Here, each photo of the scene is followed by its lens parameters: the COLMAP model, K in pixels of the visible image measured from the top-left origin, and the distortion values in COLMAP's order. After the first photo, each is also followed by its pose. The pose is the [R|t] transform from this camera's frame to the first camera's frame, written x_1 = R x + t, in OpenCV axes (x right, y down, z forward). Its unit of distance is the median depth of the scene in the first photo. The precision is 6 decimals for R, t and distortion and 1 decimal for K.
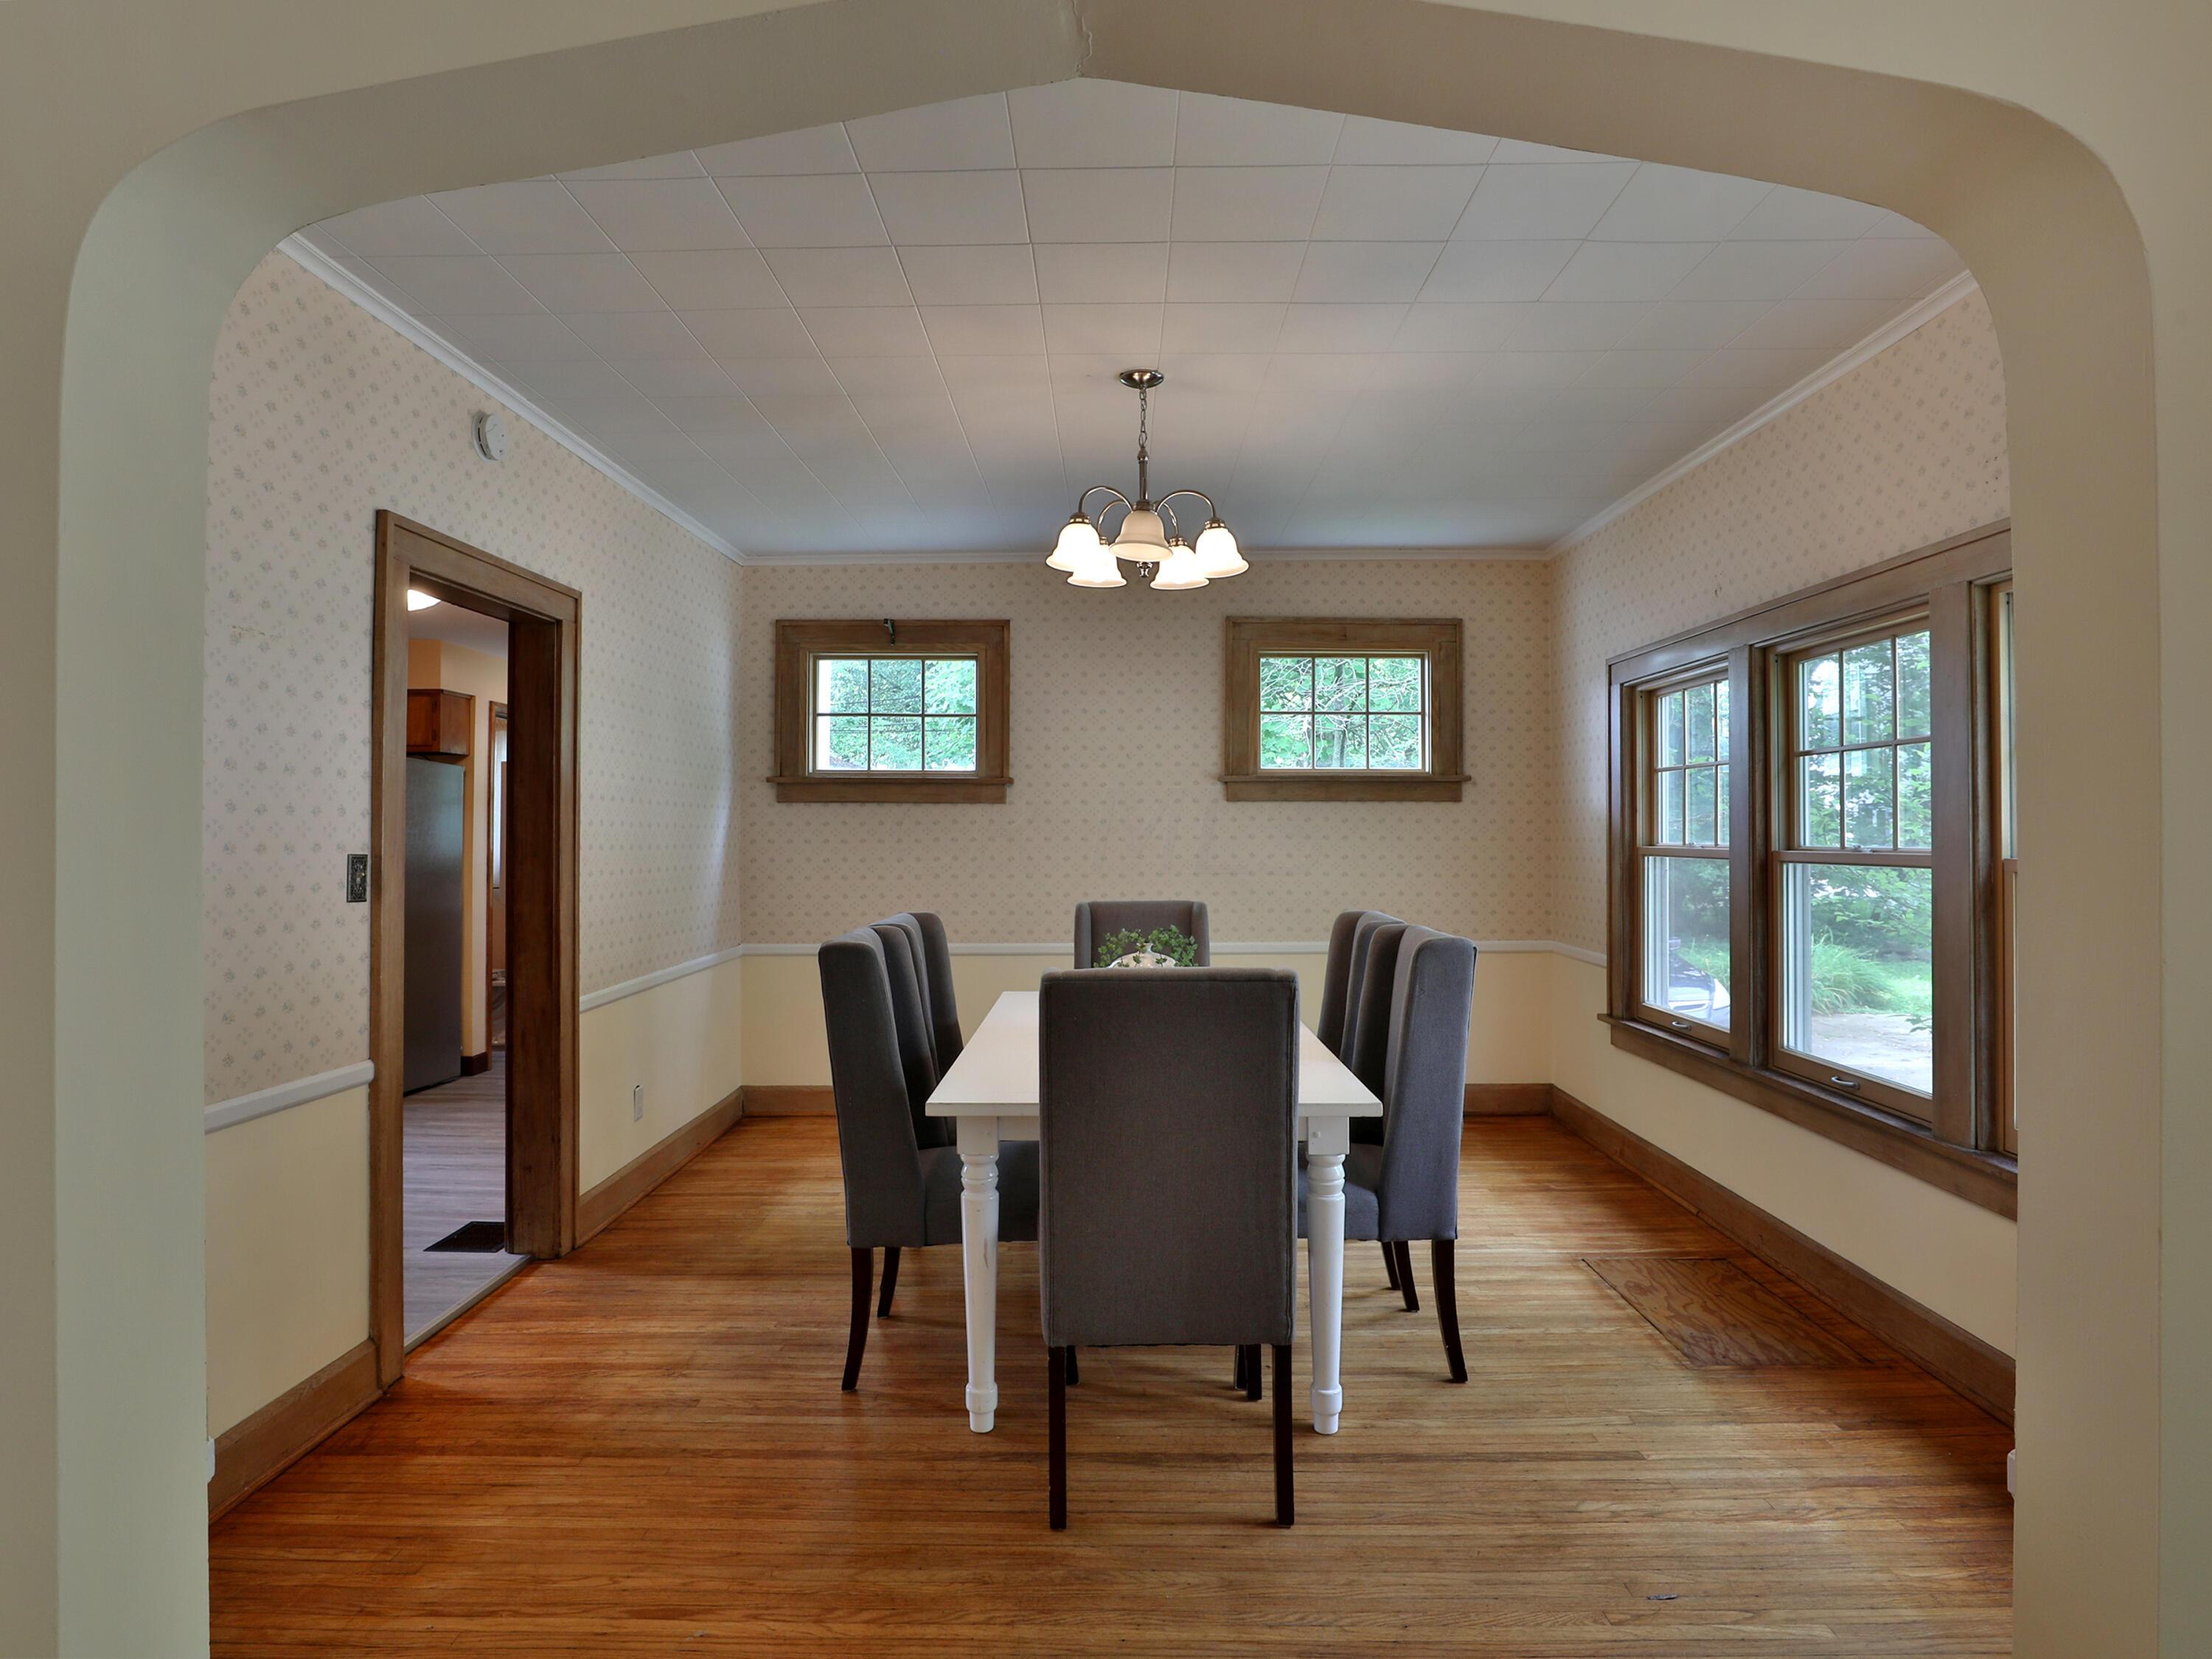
lens RADIAL K [[1005.3, 0, 1106.0], [0, 1005.3, 829.5], [0, 0, 1]] dist [0.000184, -0.000110]
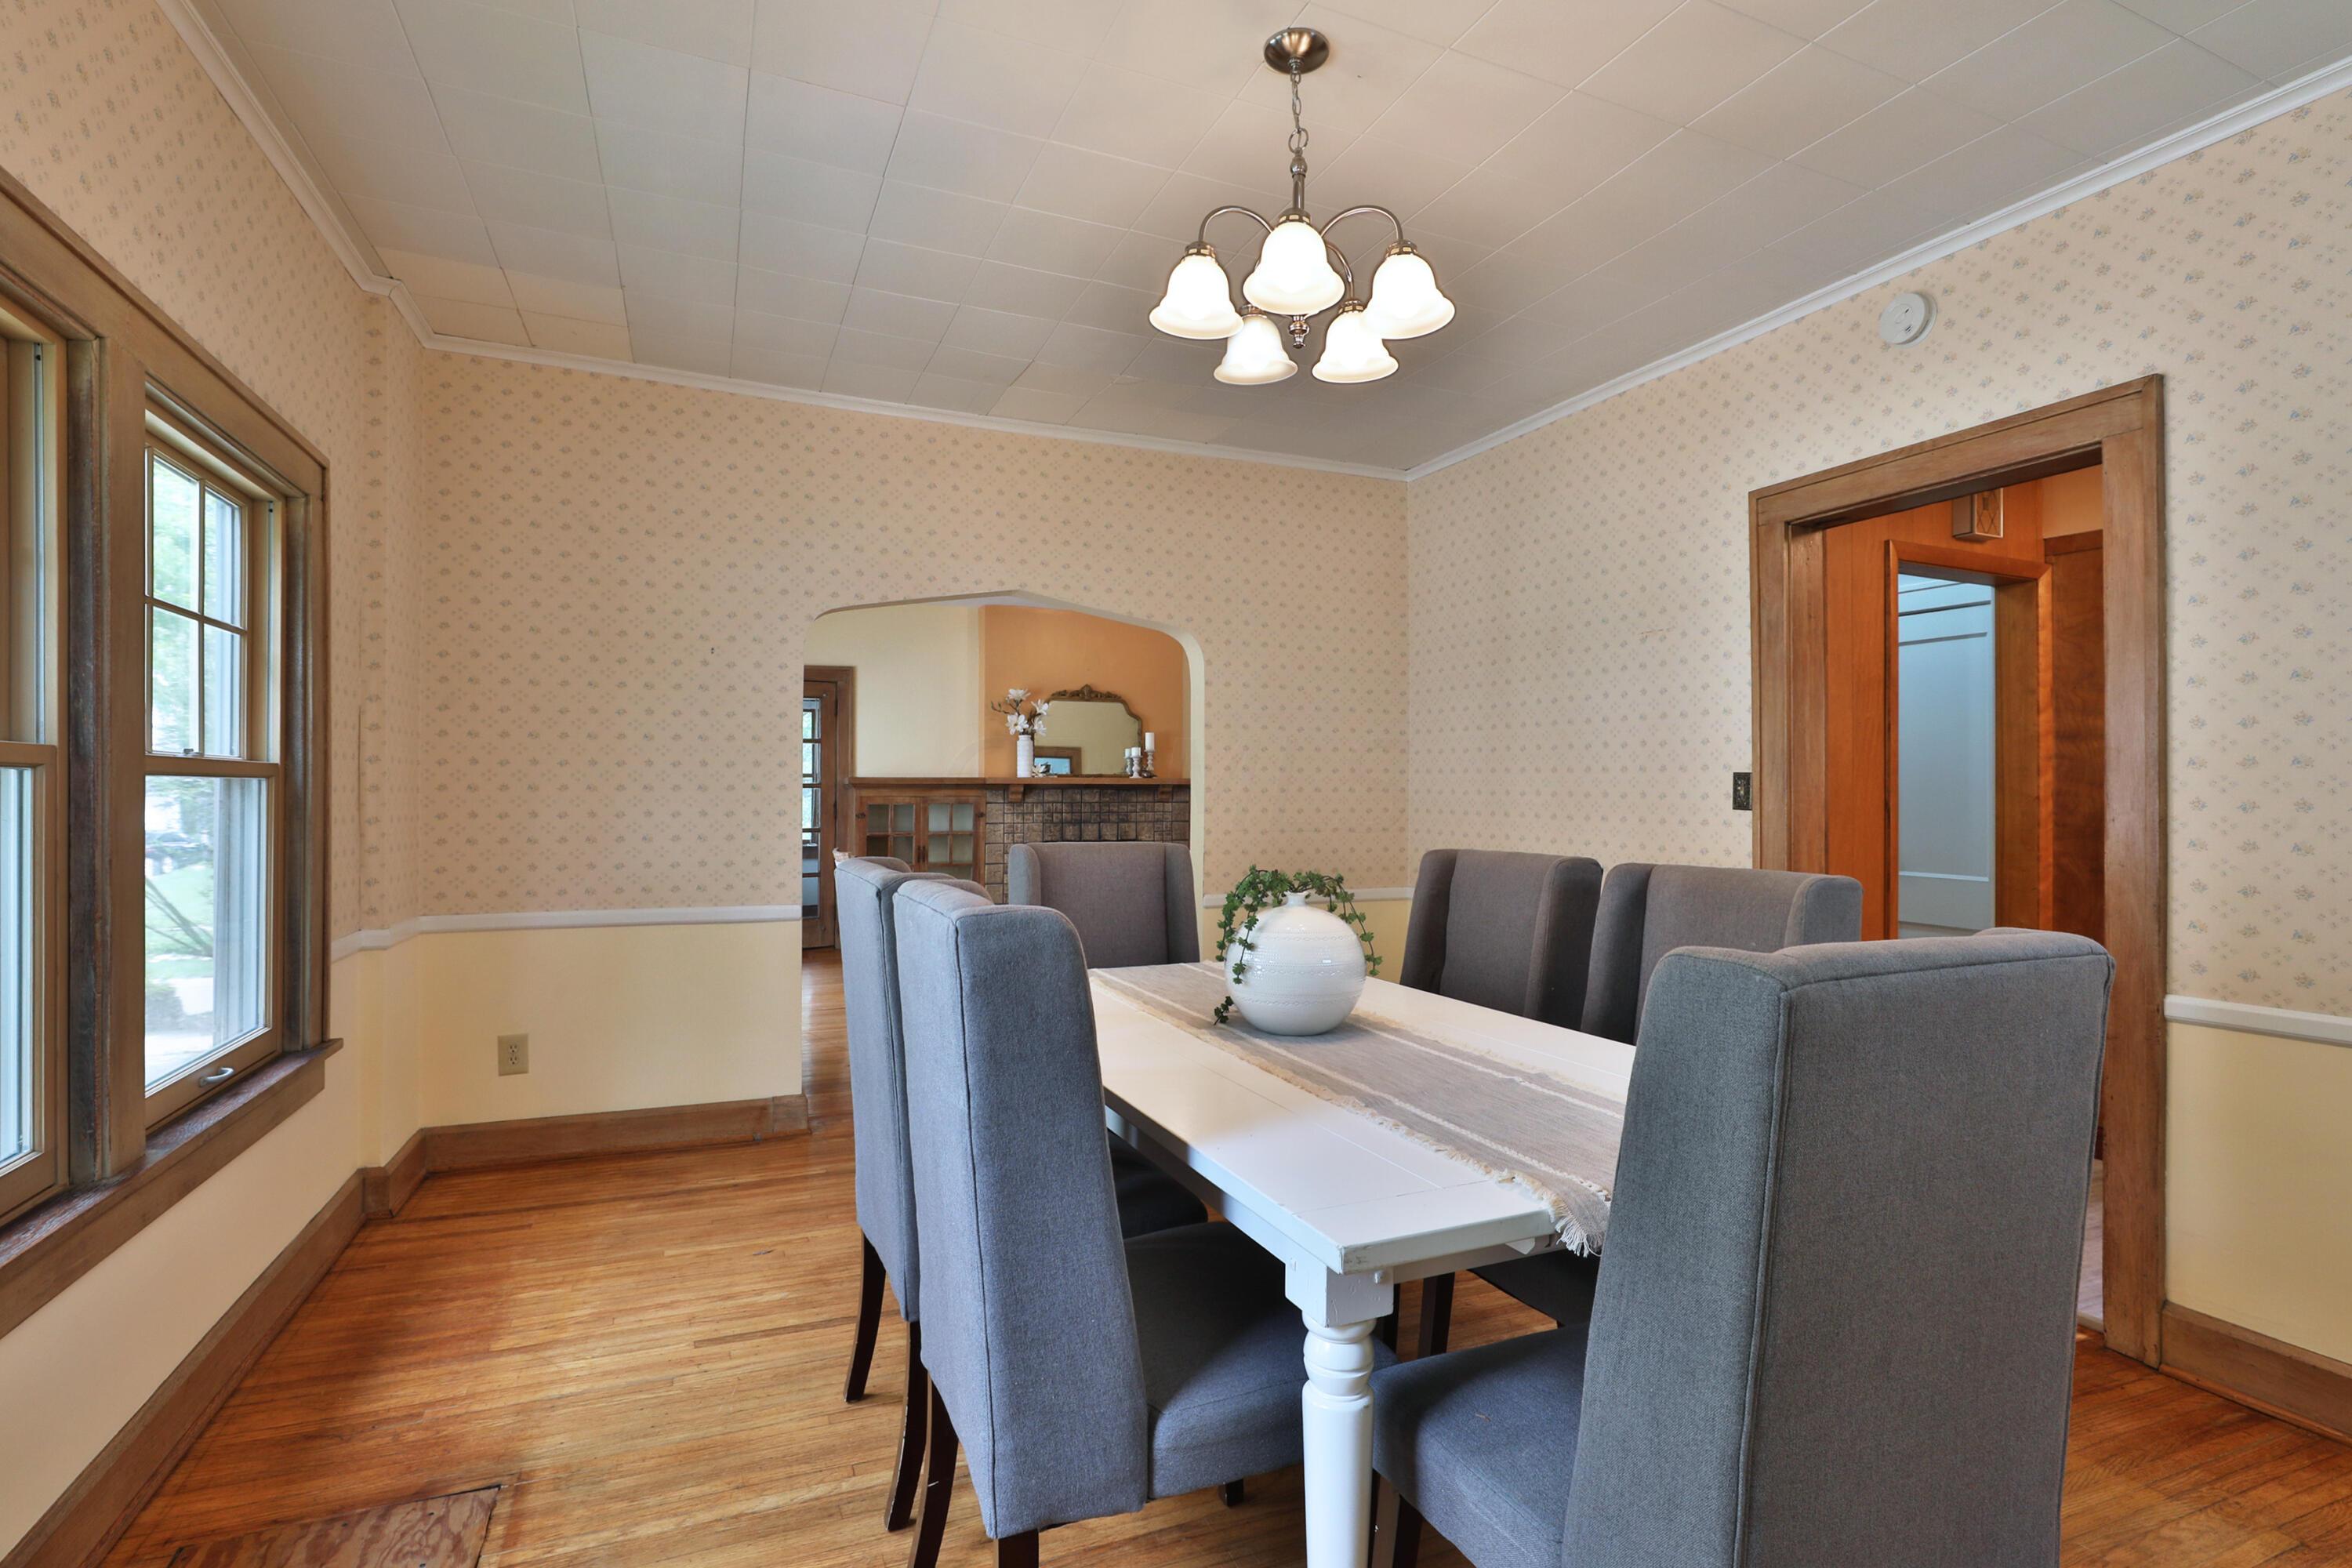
lens RADIAL K [[1130.7, 0, 1176.0], [0, 1130.7, 784.0], [0, 0, 1]] dist [-0.054156, 0.016108]
pose [[-0.894361, -0.011034, -0.447210, 0.537143], [-0.002109, 0.999789, -0.020450, 0.071060], [0.447341, -0.017347, -0.894195, 1.975461]]
